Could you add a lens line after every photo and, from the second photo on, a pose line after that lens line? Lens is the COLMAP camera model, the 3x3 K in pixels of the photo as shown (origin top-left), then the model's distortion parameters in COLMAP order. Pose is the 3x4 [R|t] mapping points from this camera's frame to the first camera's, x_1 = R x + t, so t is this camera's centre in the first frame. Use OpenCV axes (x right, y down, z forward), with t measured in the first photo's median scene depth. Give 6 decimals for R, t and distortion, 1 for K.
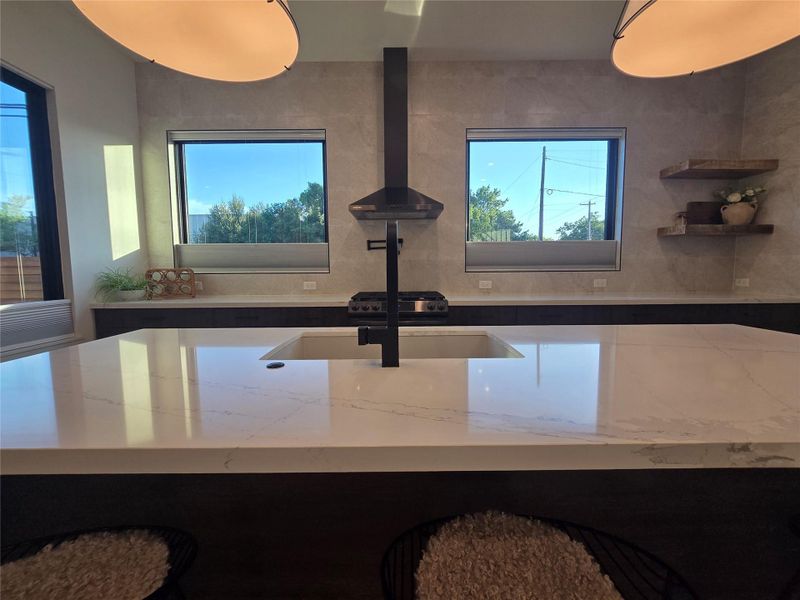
lens RADIAL K [[329.4, 0, 399.5], [0, 329.4, 294.2], [0, 0, 1]] dist [-0.001286, -0.000429]
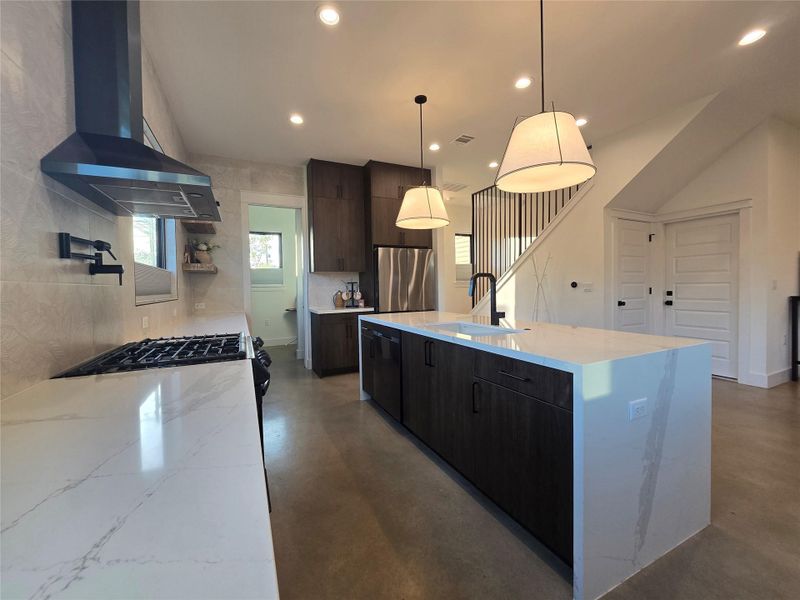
lens RADIAL K [[329.4, 0, 399.5], [0, 329.4, 294.2], [0, 0, 1]] dist [-0.001286, -0.000429]
pose [[-0.429341, -0.003178, 0.903137, -0.622236], [0.091599, 0.994684, 0.047045, -0.073313], [-0.898485, 0.102924, -0.426768, 0.817558]]
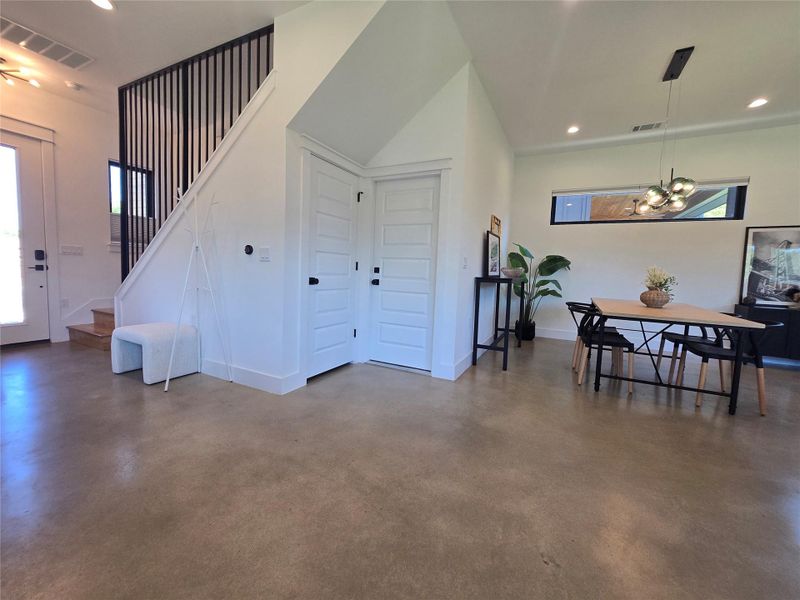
lens RADIAL K [[329.4, 0, 399.5], [0, 329.4, 294.2], [0, 0, 1]] dist [-0.001286, -0.000429]
pose [[-0.889581, -0.060404, 0.452766, -0.427128], [0.006378, 0.989479, 0.144539, 0.017421], [-0.456733, 0.131467, -0.879836, 0.123233]]
